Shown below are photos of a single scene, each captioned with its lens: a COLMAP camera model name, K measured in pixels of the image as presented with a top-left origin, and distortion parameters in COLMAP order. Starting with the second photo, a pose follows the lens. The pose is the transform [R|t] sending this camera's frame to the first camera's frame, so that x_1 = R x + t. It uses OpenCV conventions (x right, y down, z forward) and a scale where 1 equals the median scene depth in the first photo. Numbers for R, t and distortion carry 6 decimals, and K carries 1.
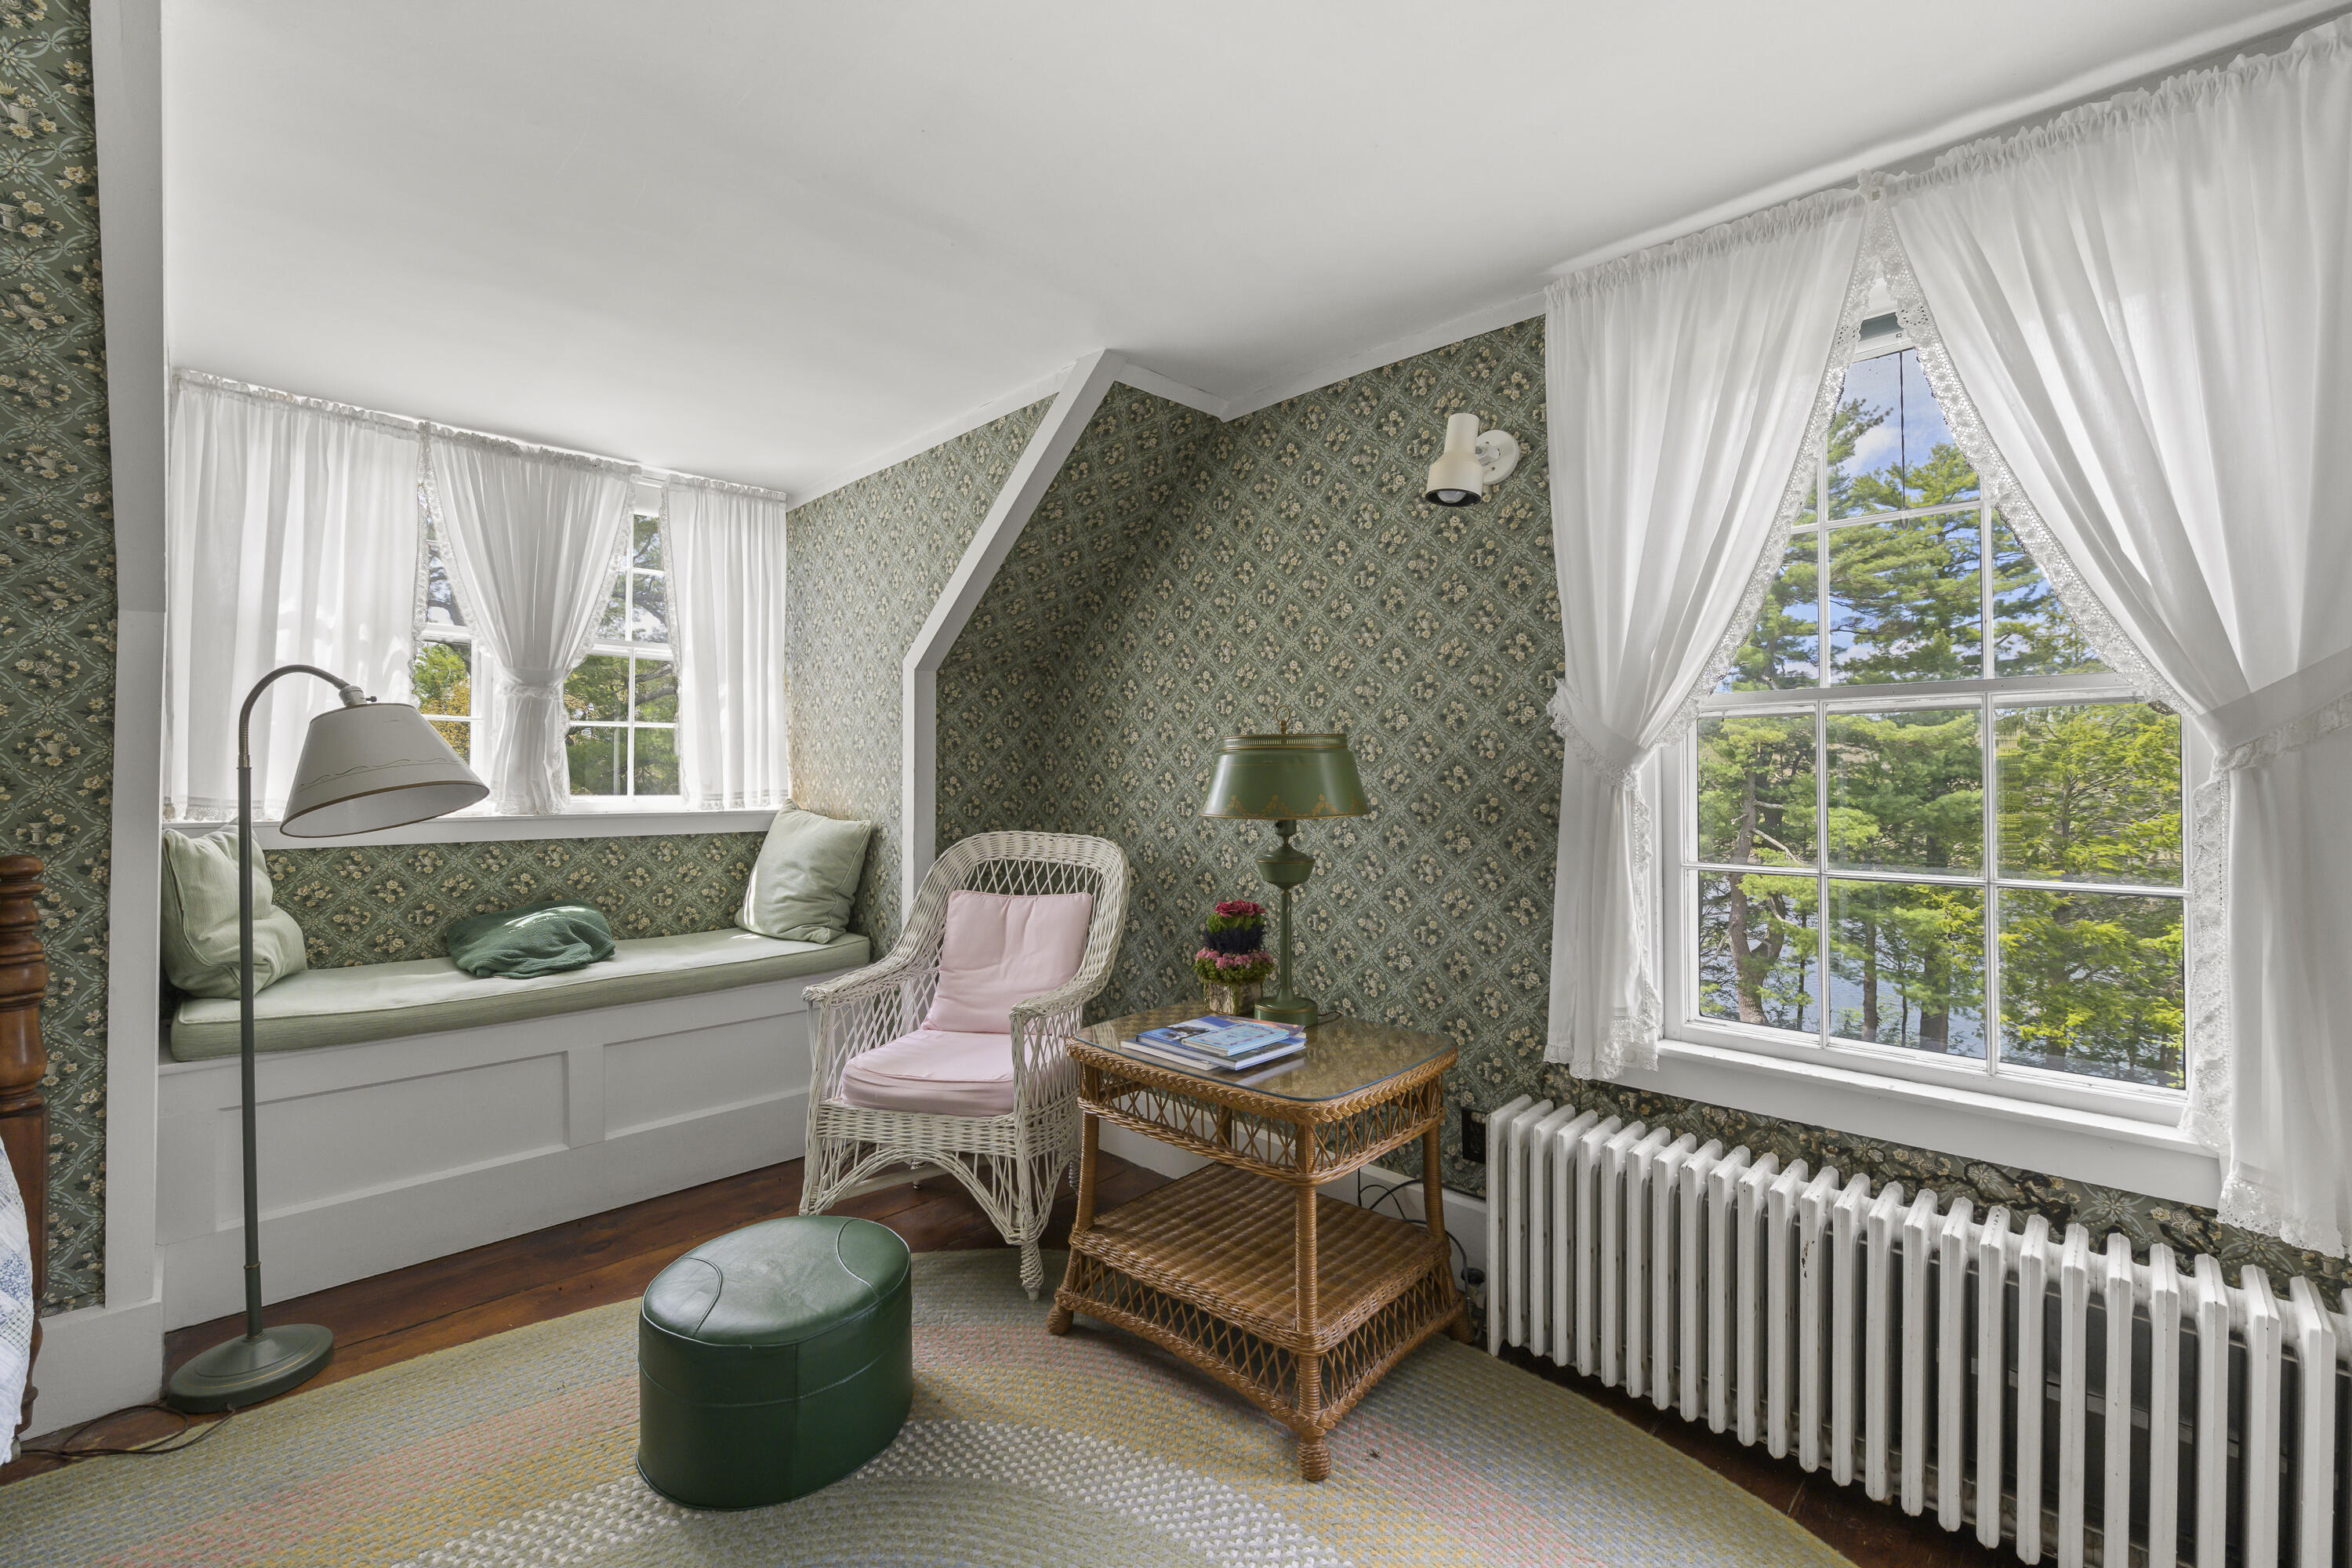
lens RADIAL K [[948.7, 0, 1193.4], [0, 948.7, 767.5], [0, 0, 1]] dist [0.002957, -0.000460]
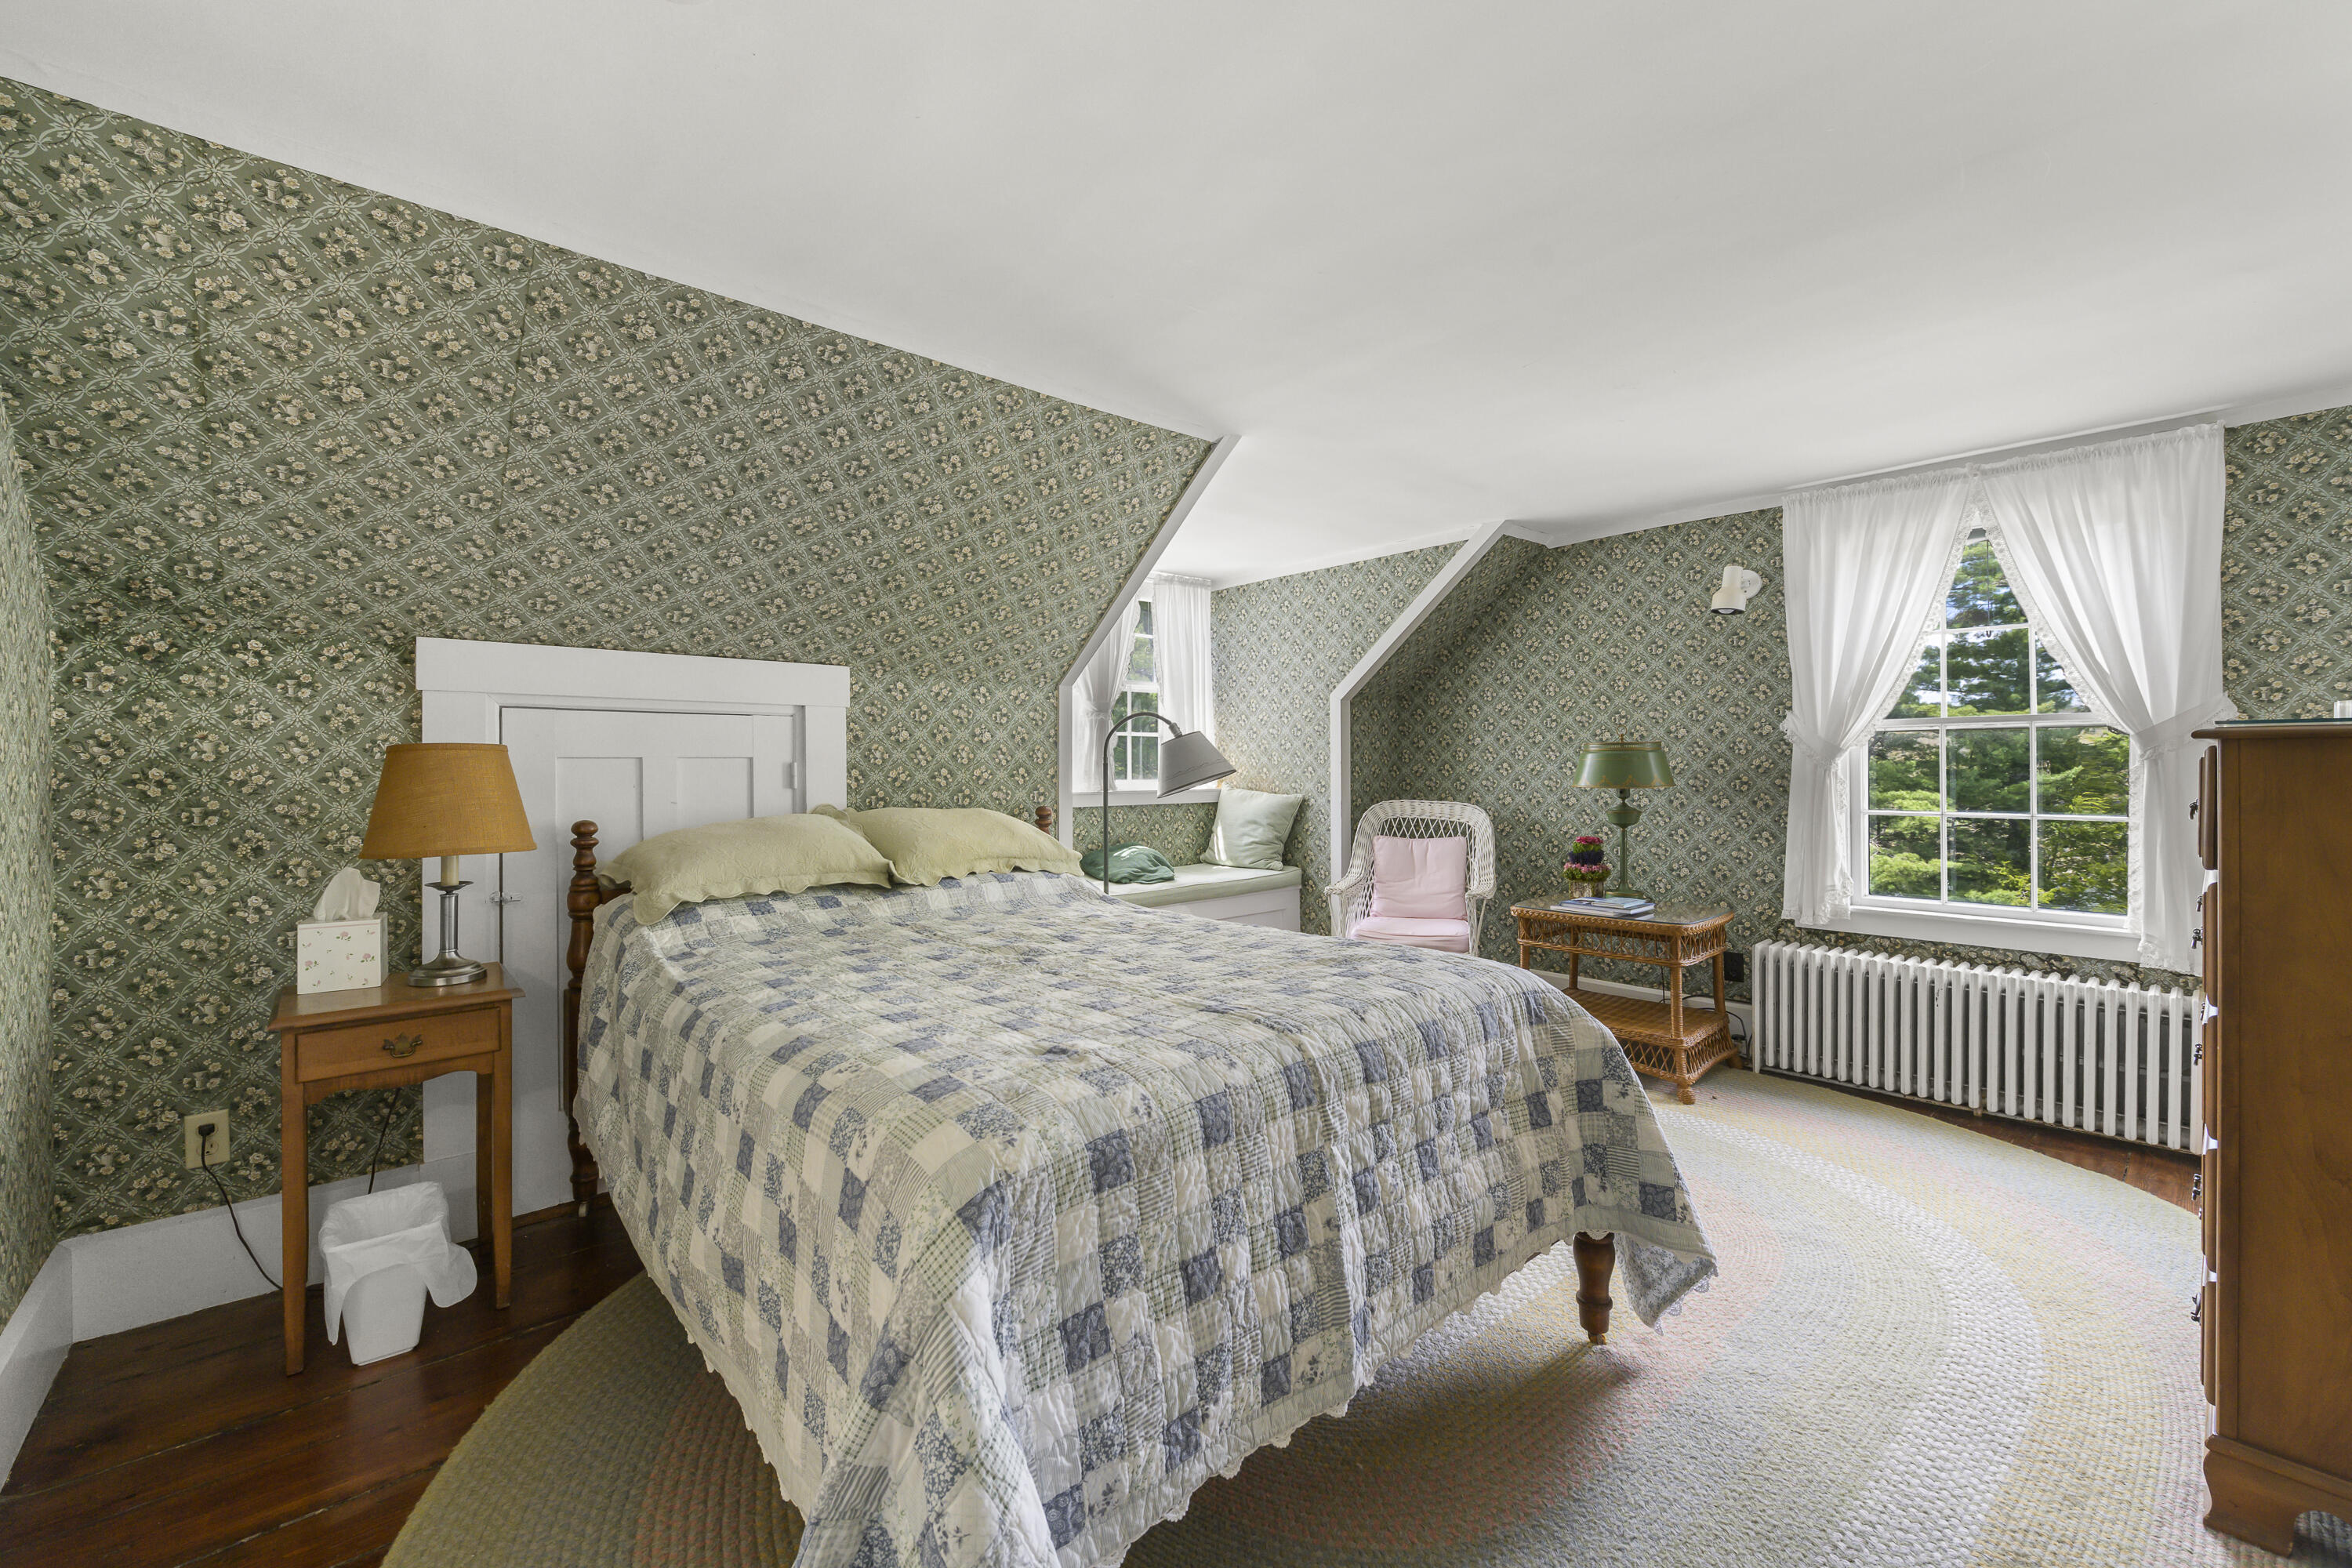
lens RADIAL K [[948.7, 0, 1170.9], [0, 948.7, 768.4], [0, 0, 1]] dist [0.002957, -0.000460]
pose [[0.998019, -0.007691, -0.062447, -0.642396], [0.008711, 0.999833, 0.016078, -0.021050], [0.062313, -0.016590, 0.997919, -0.838693]]
